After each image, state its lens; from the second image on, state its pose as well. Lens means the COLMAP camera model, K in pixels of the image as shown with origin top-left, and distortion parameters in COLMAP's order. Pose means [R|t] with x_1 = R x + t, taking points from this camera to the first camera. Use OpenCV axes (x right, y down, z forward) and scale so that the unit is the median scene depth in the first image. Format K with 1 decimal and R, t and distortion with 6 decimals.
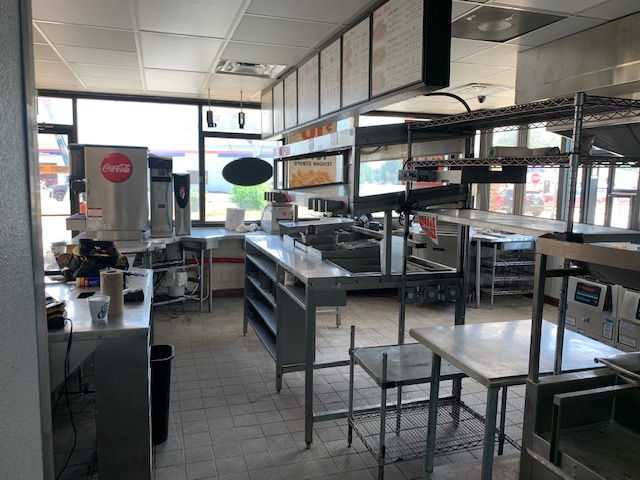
lens RADIAL K [[495.8, 0, 320.7], [0, 495.8, 230.7], [0, 0, 1]] dist [0.008125, 0.000703]
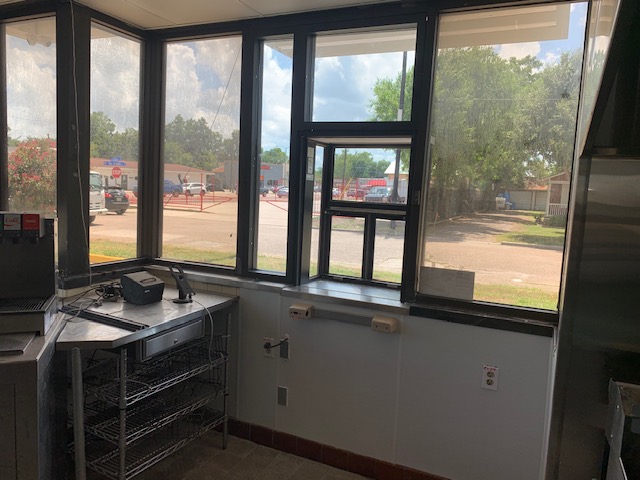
lens RADIAL K [[501.4, 0, 320.0], [0, 501.4, 240.0], [0, 0, 1]] dist [-0.006704, -0.006320]
pose [[0.694411, -0.063083, 0.716808, 0.190452], [0.041699, 0.998004, 0.047434, -0.067611], [-0.718370, -0.003049, 0.695655, 0.636900]]
